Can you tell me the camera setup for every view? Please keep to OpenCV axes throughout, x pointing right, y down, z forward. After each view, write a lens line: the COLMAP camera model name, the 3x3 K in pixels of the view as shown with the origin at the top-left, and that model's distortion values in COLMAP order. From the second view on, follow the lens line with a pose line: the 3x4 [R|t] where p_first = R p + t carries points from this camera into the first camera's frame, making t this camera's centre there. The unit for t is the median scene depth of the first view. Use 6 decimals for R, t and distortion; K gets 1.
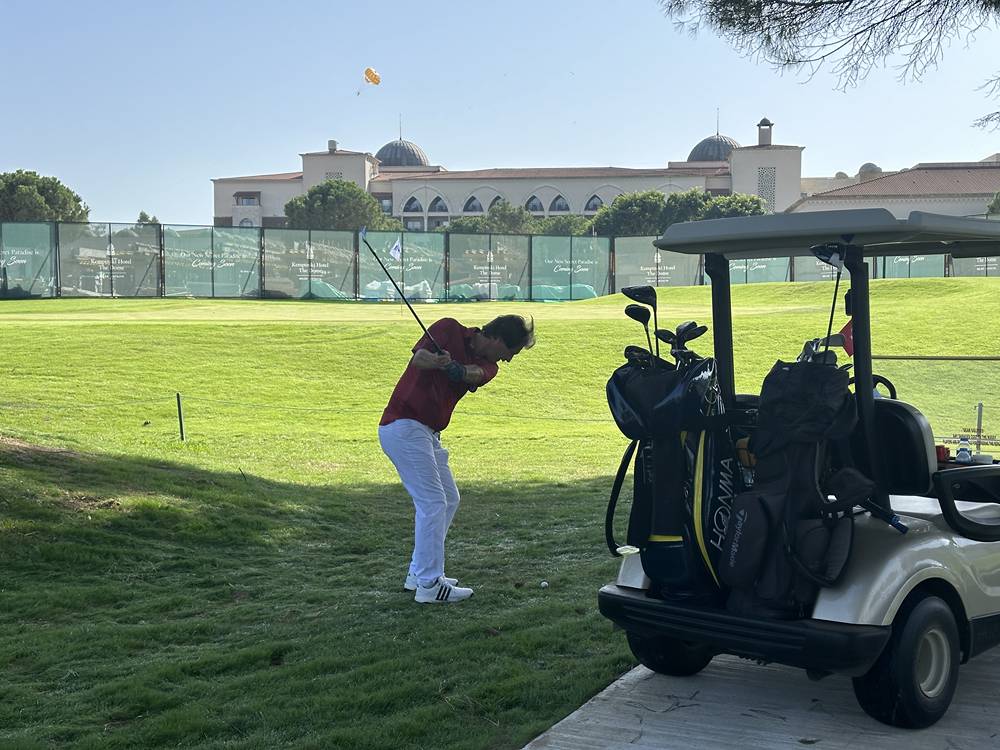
lens RADIAL K [[1398.2, 0, 500.0], [0, 1398.2, 375.3], [0, 0, 1]] dist [0.040140, 0.000000]
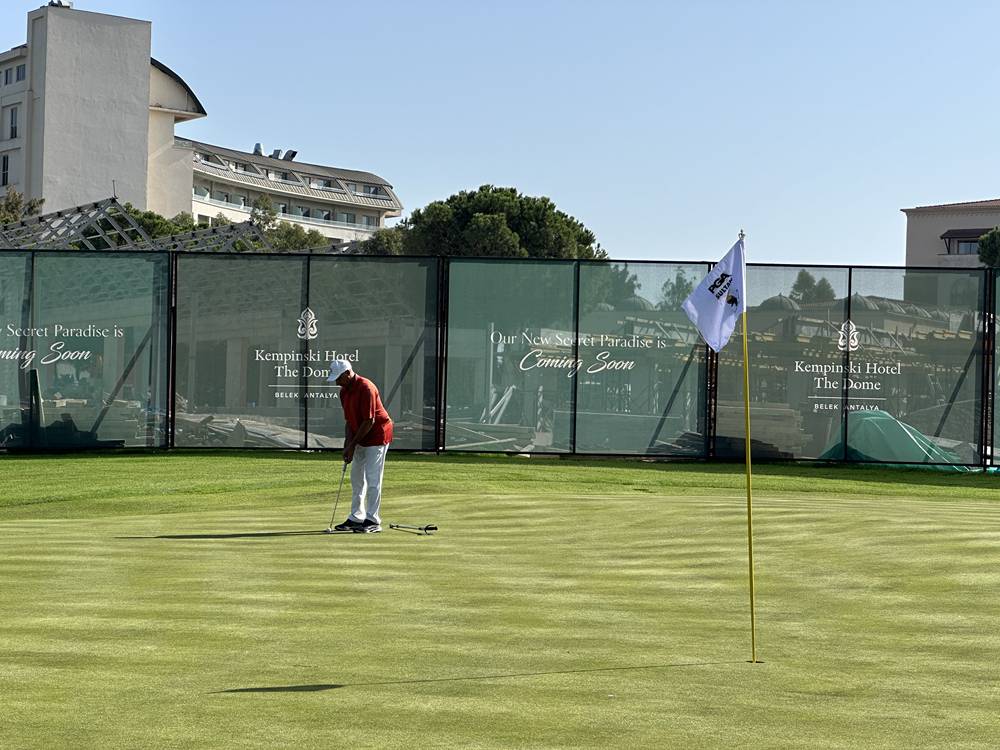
lens RADIAL K [[2235.5, 0, 499.7], [0, 2235.5, 374.8], [0, 0, 1]] dist [-0.070053, 0.000000]
pose [[0.912791, 0.008766, -0.408334, 0.014174], [-0.039104, 0.997053, -0.066008, -0.036355], [0.406552, 0.076219, 0.910443, 0.451201]]
